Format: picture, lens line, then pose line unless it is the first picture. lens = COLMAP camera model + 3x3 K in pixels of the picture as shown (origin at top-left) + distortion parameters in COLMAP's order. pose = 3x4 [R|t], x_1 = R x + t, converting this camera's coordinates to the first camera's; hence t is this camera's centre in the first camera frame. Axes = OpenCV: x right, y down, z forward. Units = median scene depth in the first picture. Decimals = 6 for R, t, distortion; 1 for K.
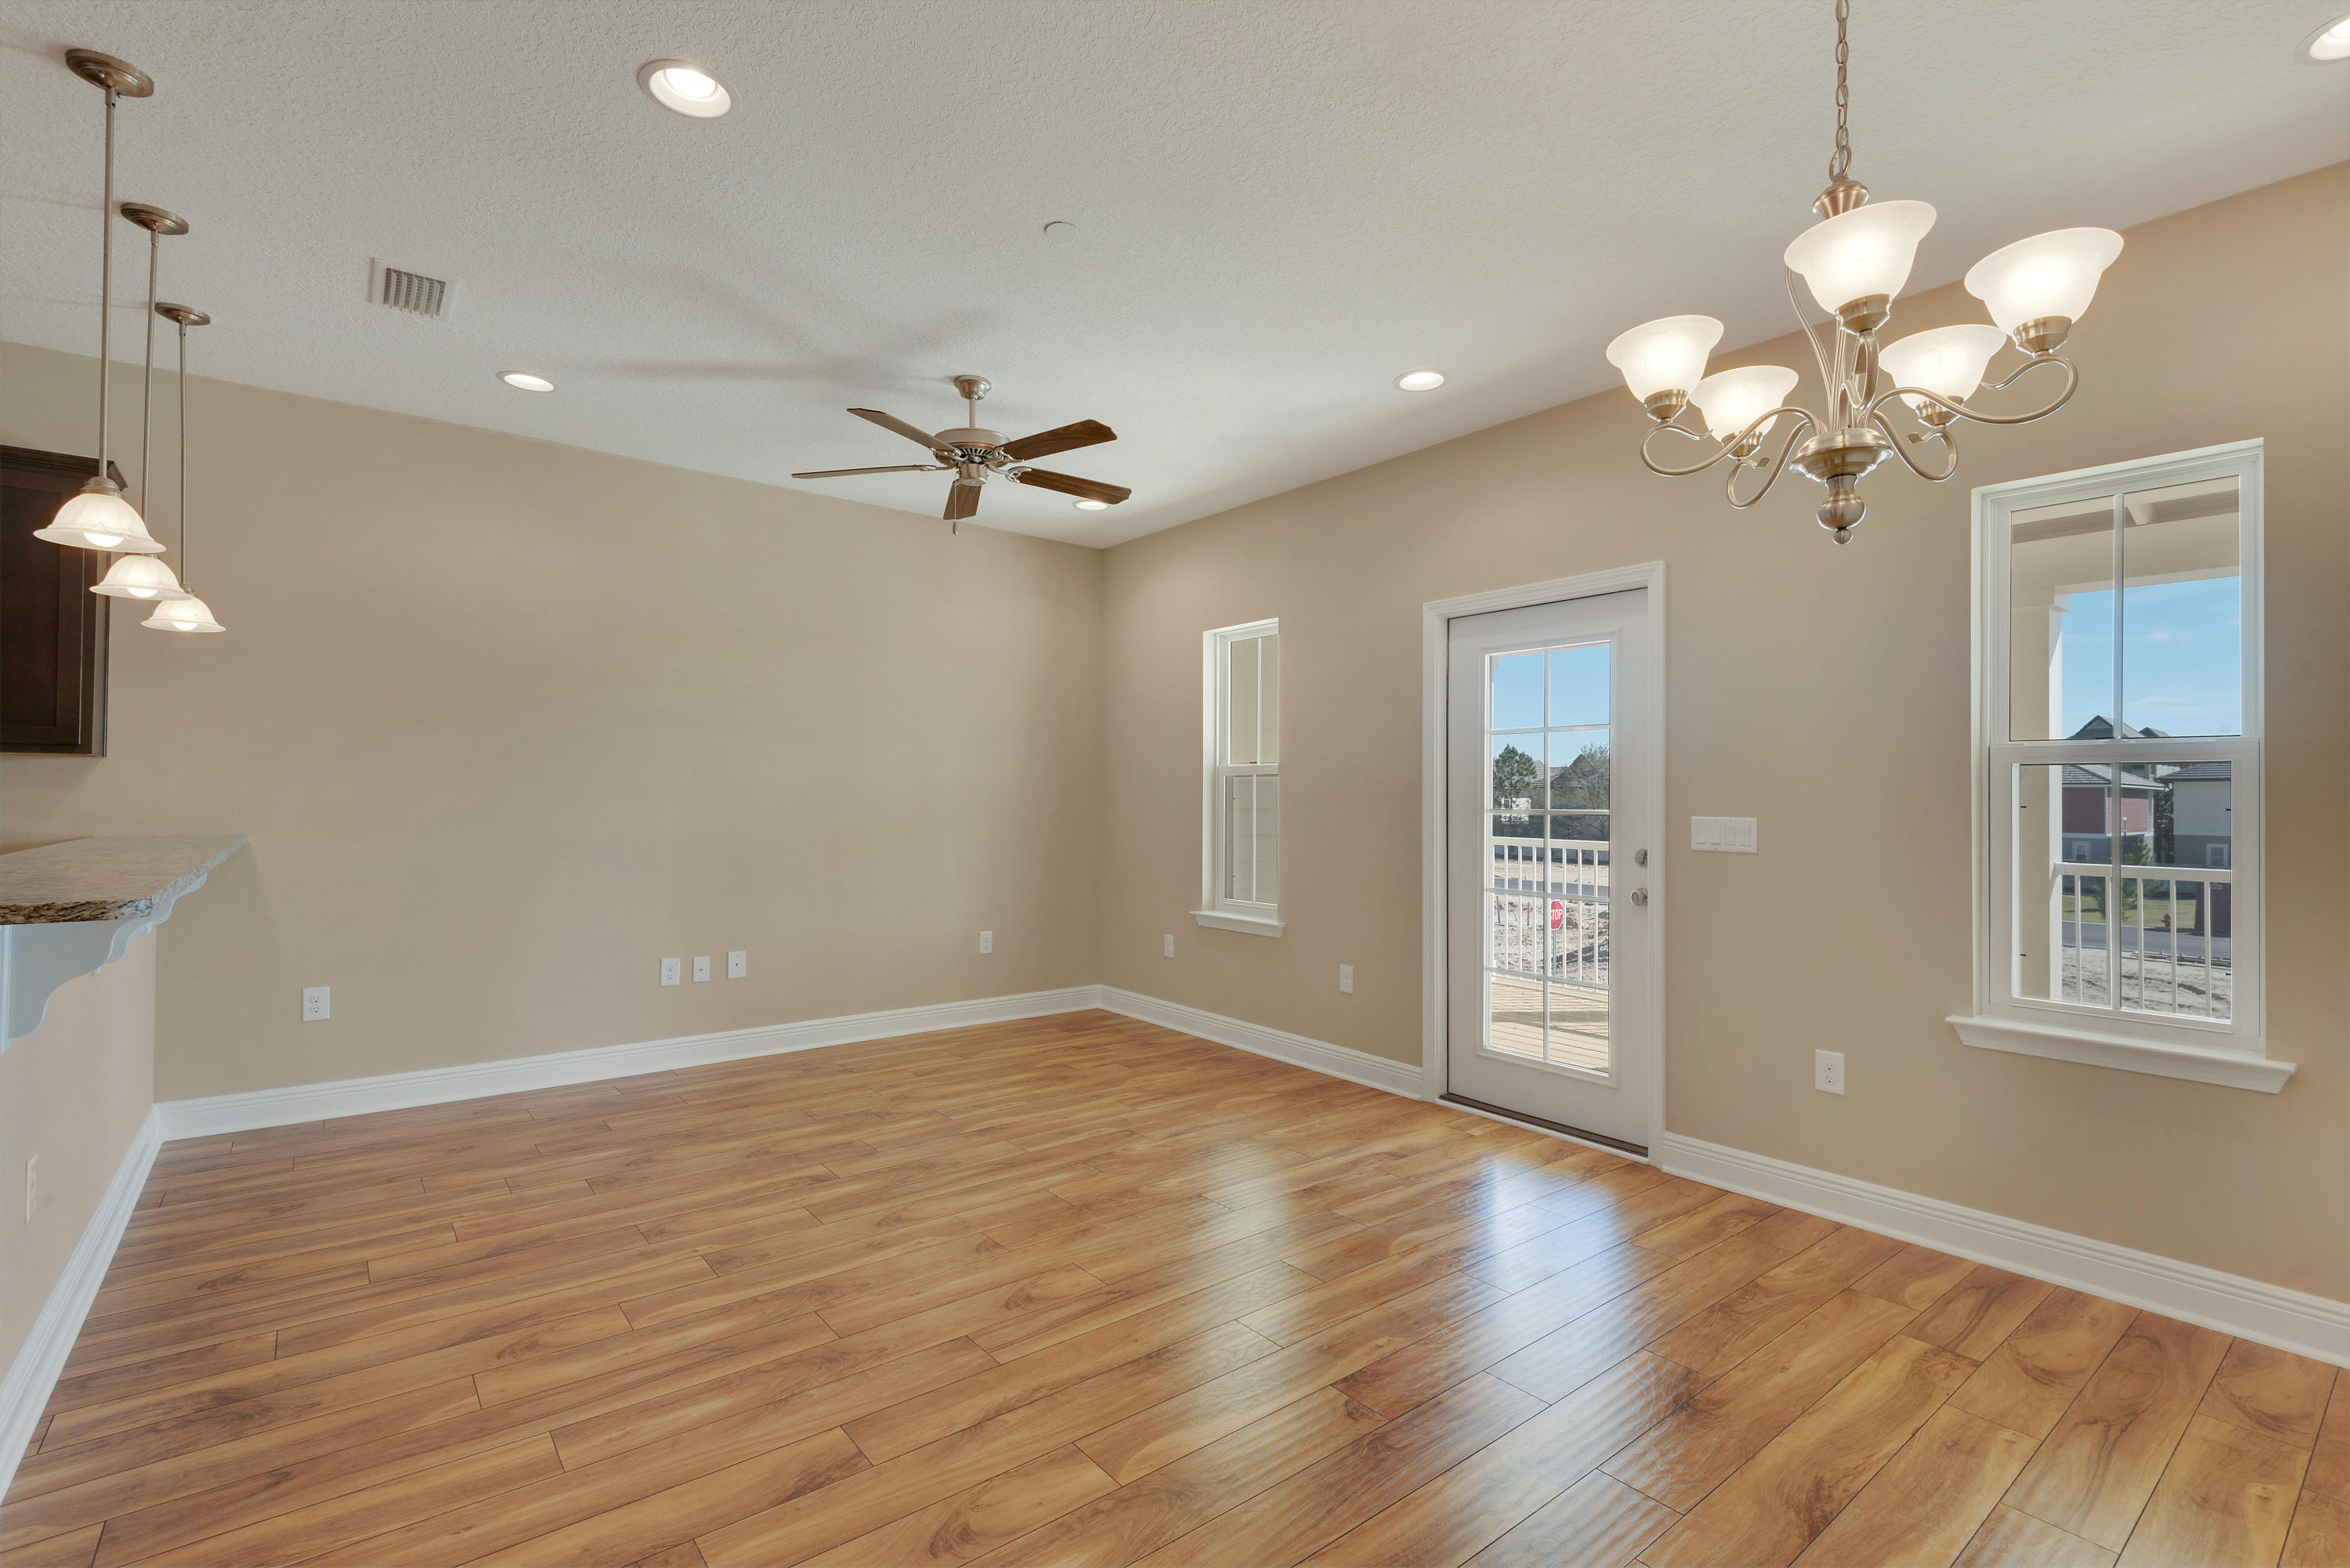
lens RADIAL K [[1066.1, 0, 1173.3], [0, 1066.1, 812.5], [0, 0, 1]] dist [0.029818, -0.023716]
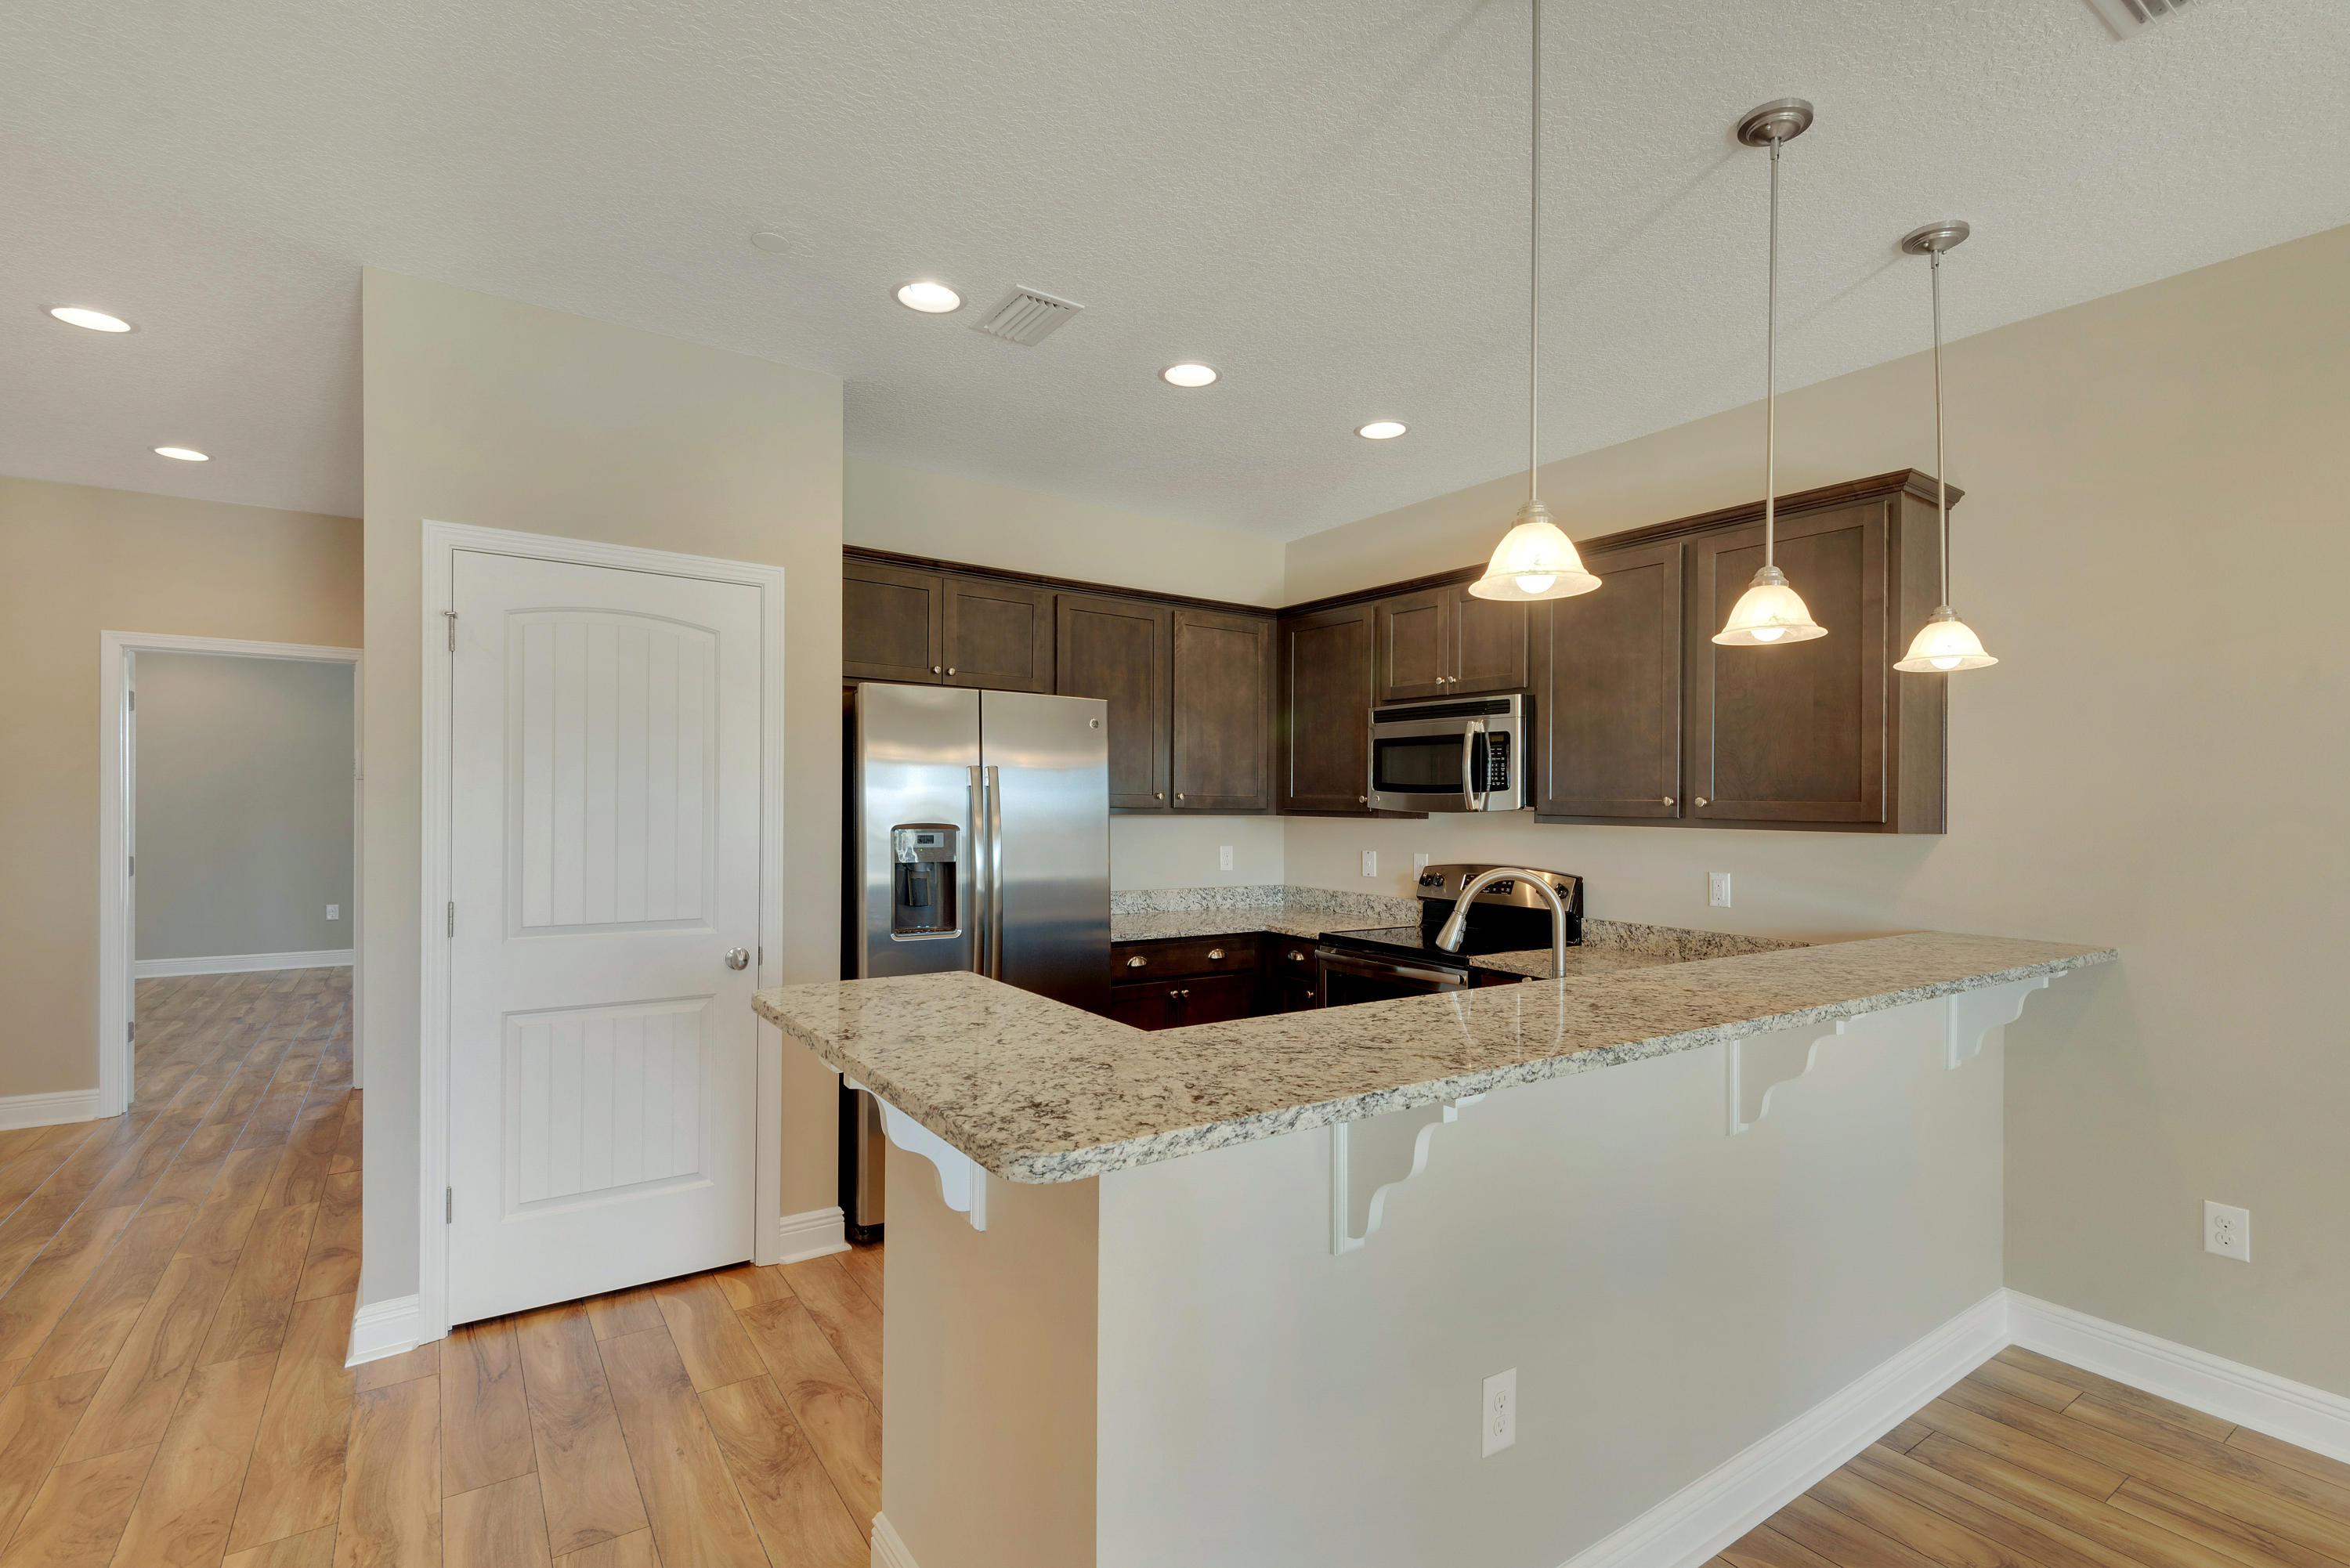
lens RADIAL K [[1070.3, 0, 1203.4], [0, 1070.3, 785.2], [0, 0, 1]] dist [0.031652, -0.023847]
pose [[-0.059598, -0.018487, -0.998051, -0.143074], [-0.030877, 0.999384, -0.016668, -0.056187], [0.997745, 0.029824, -0.060132, 0.473494]]
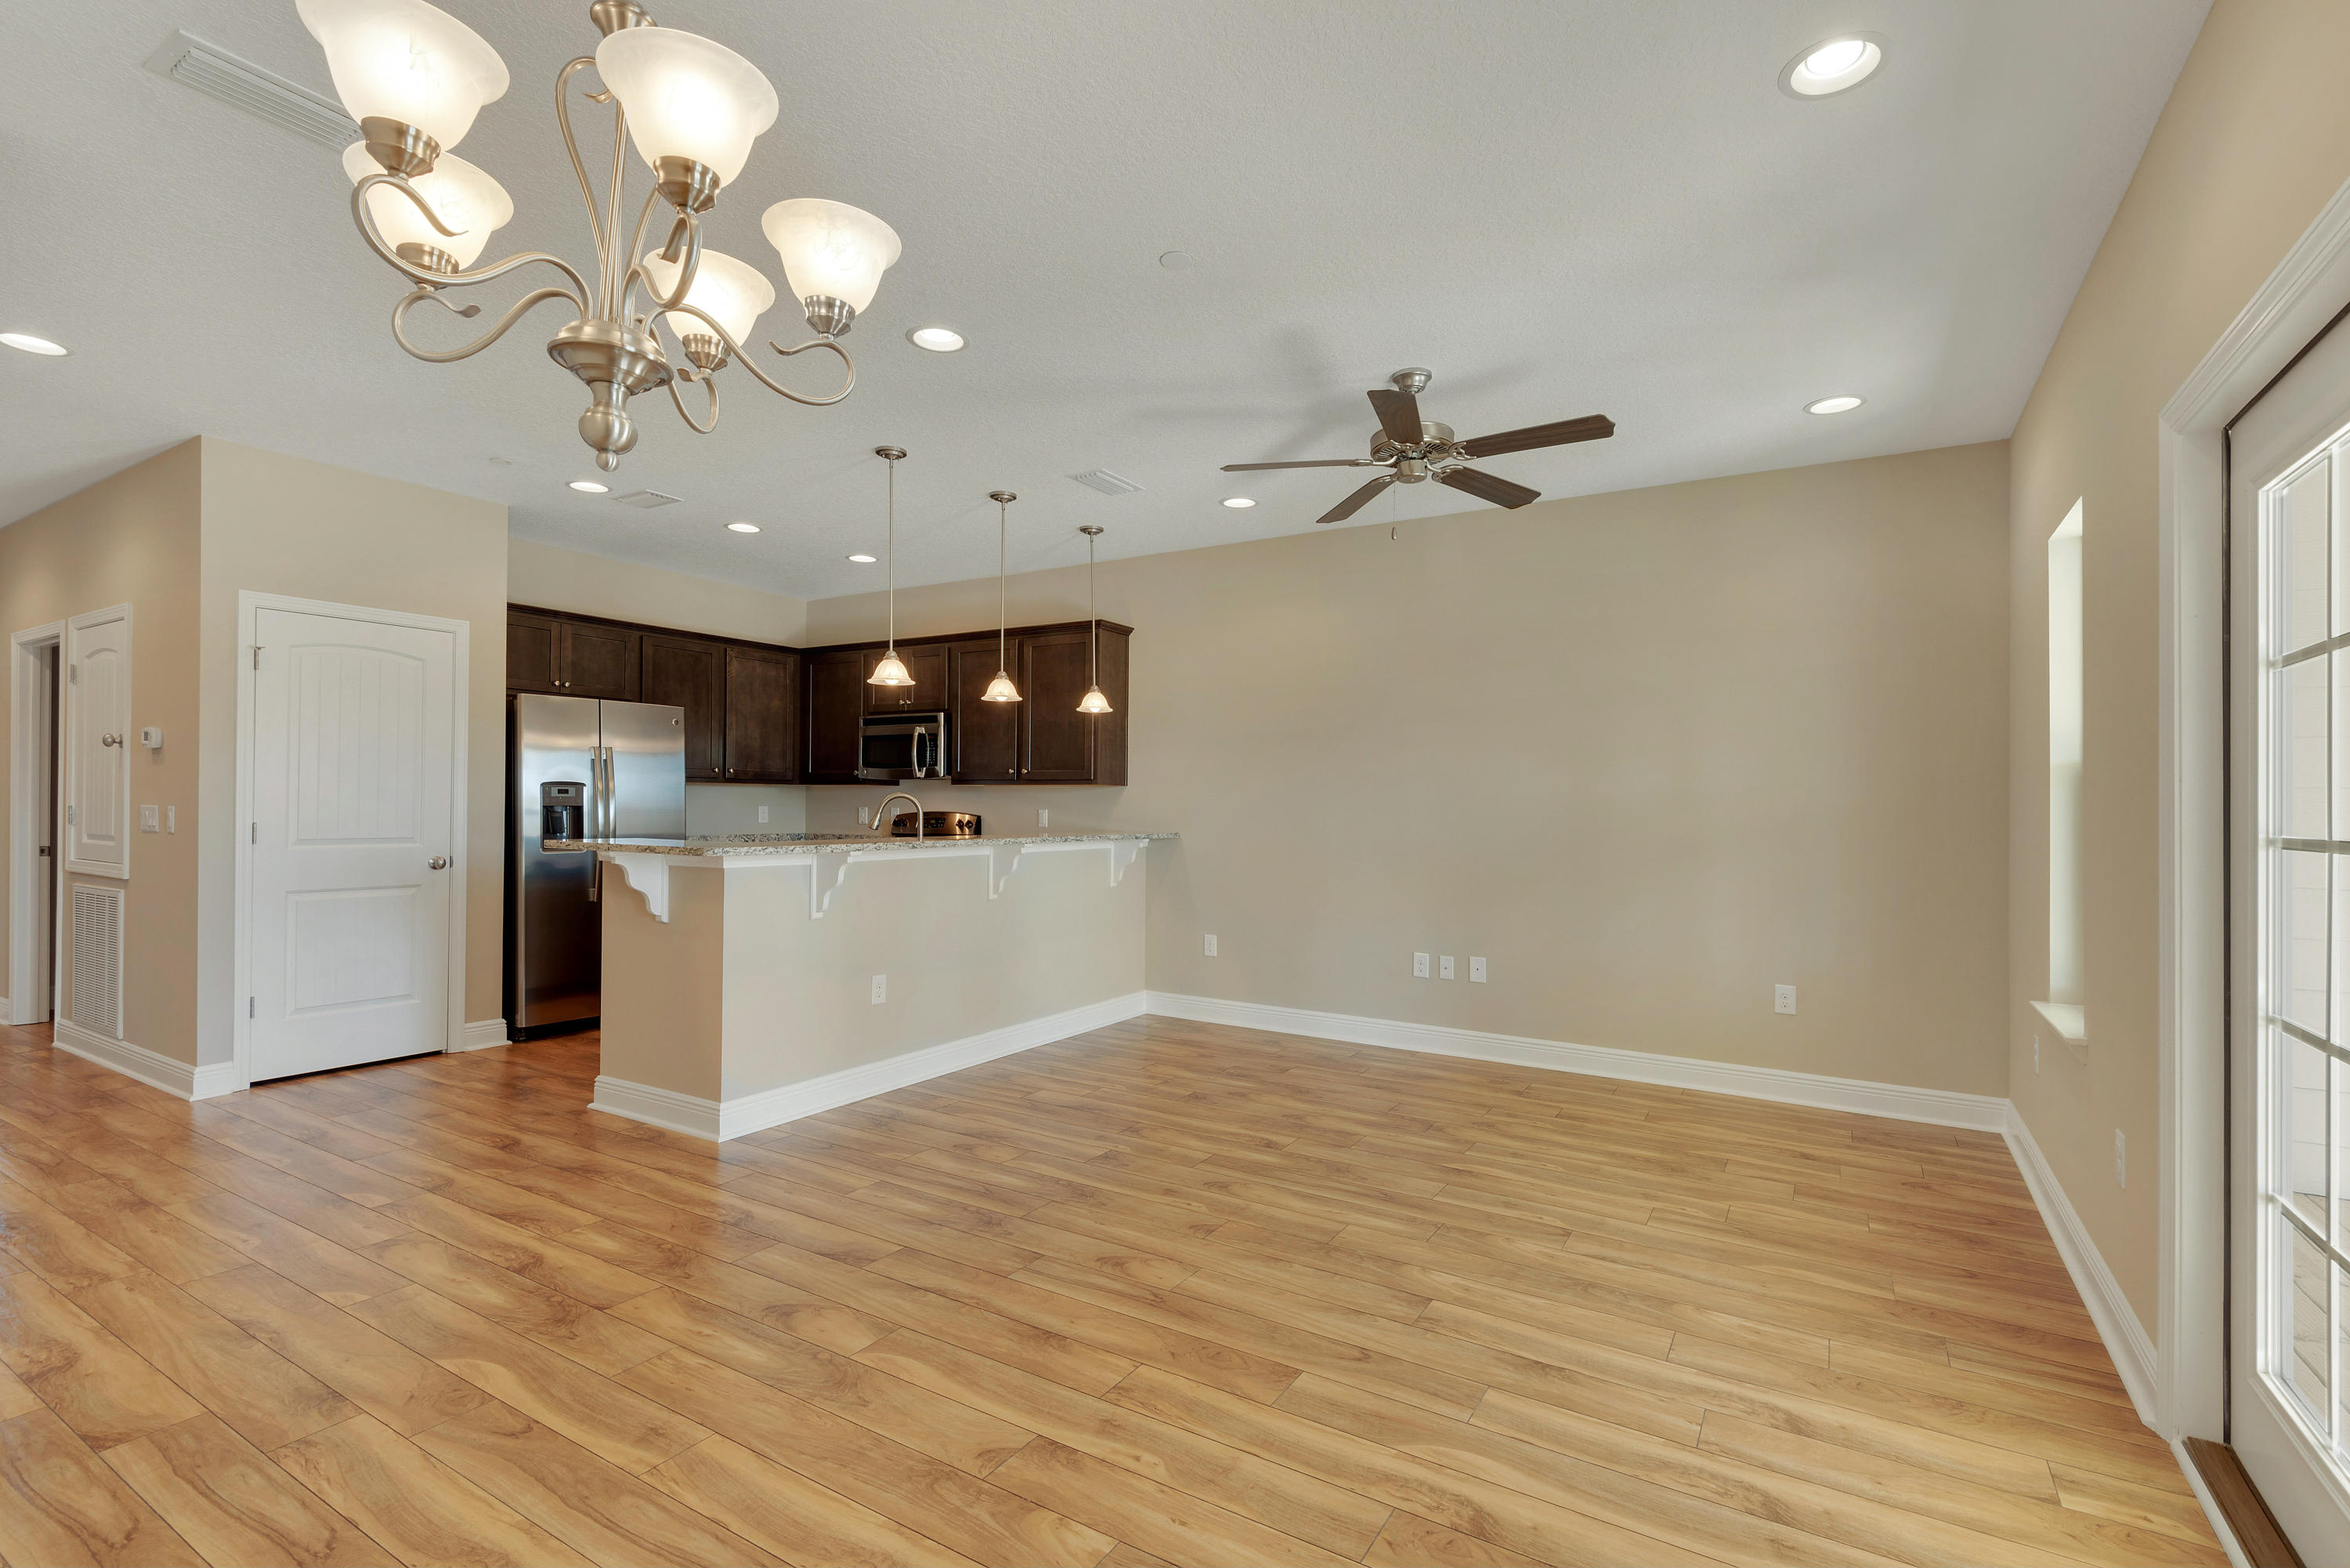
lens RADIAL K [[1070.3, 0, 1203.4], [0, 1070.3, 785.2], [0, 0, 1]] dist [0.031652, -0.023847]
pose [[0.349564, -0.015932, -0.936777, 0.682404], [-0.025865, 0.999310, -0.026648, -0.008515], [0.936555, 0.033545, 0.348911, 0.491587]]
